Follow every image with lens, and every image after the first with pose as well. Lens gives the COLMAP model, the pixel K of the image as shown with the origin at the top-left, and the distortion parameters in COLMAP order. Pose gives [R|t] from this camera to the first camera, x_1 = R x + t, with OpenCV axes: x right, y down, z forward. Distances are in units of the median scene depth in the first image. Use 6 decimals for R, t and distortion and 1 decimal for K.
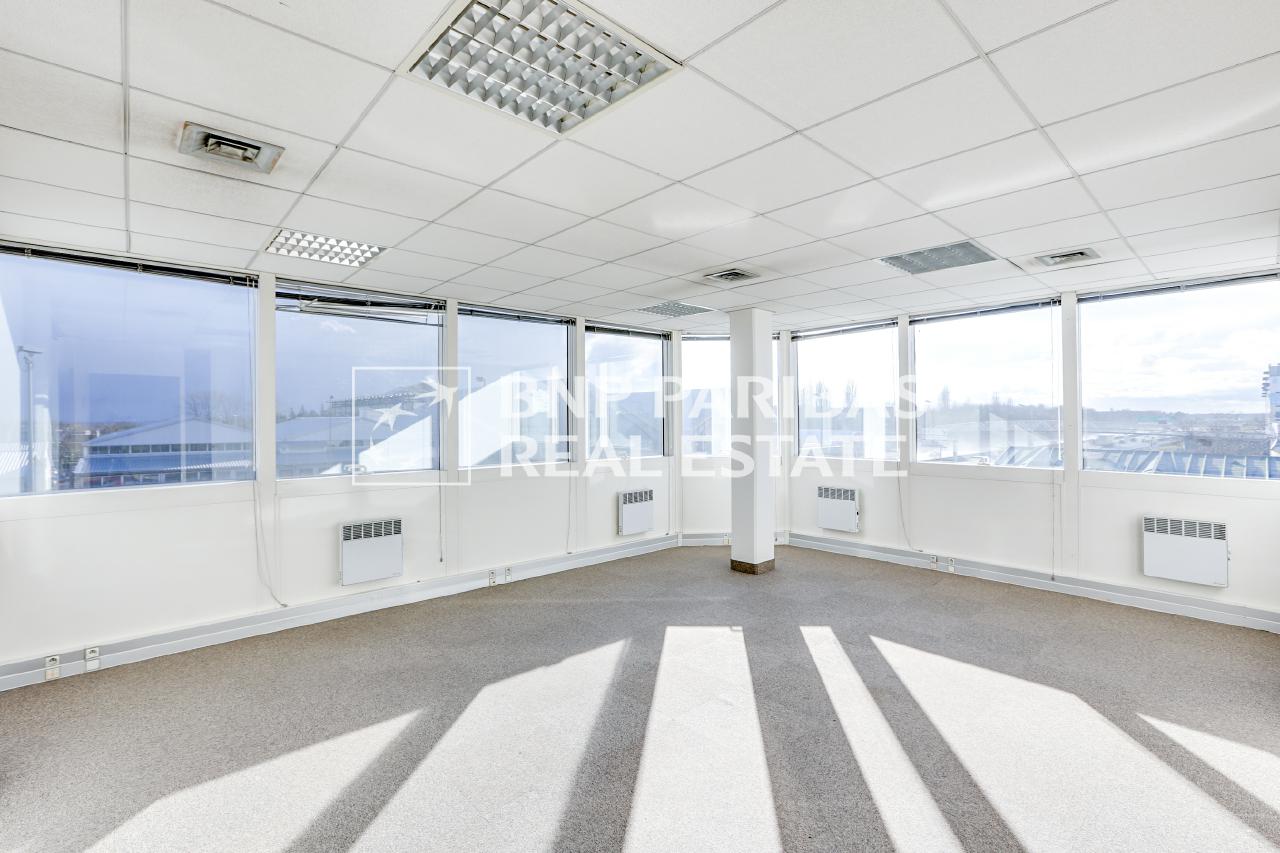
lens RADIAL K [[576.2, 0, 641.0], [0, 576.2, 422.1], [0, 0, 1]] dist [-0.027575, 0.003753]
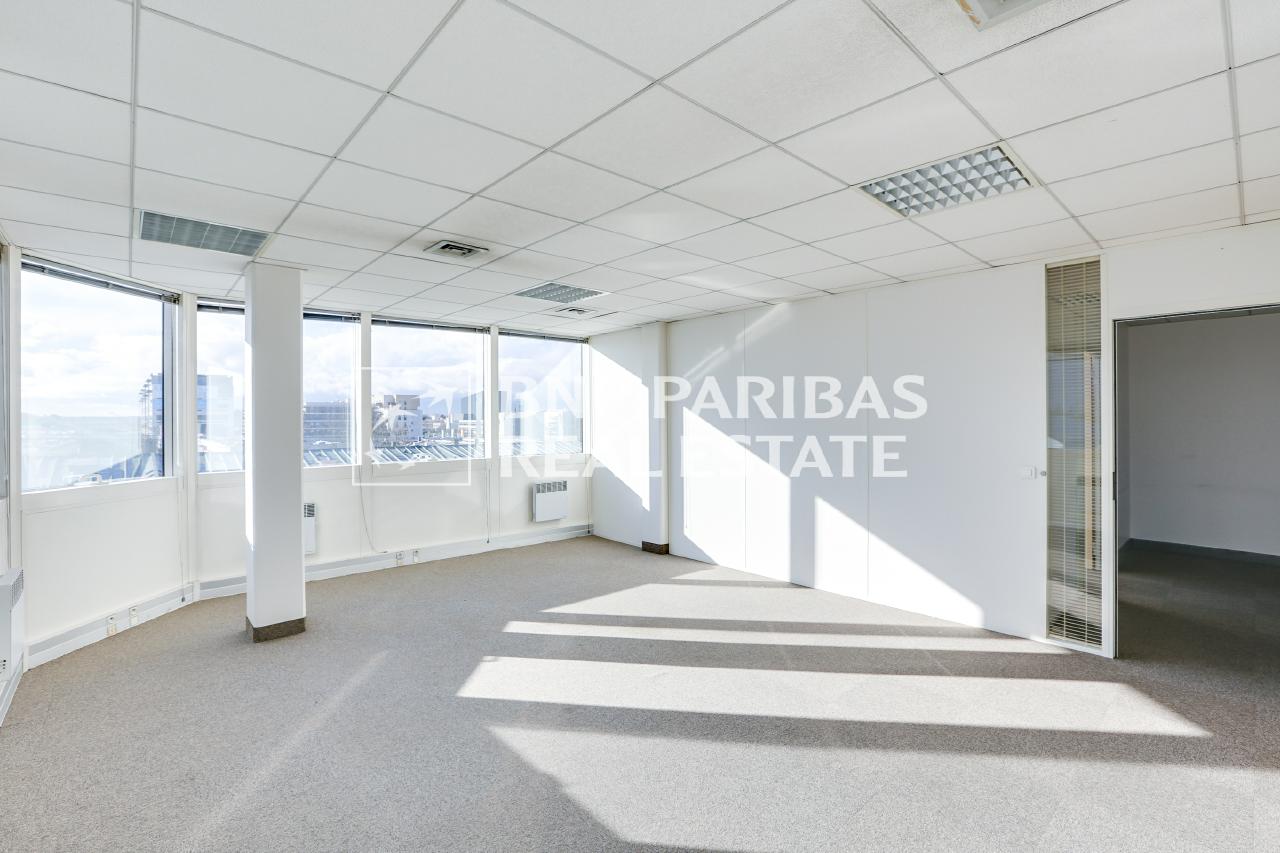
lens RADIAL K [[576.2, 0, 642.9], [0, 576.2, 420.1], [0, 0, 1]] dist [-0.027575, 0.003753]
pose [[0.001666, 0.000227, 0.999999, -0.699657], [0.008819, 0.999961, -0.000242, -0.002224], [-0.999960, 0.008820, 0.001664, 0.748948]]
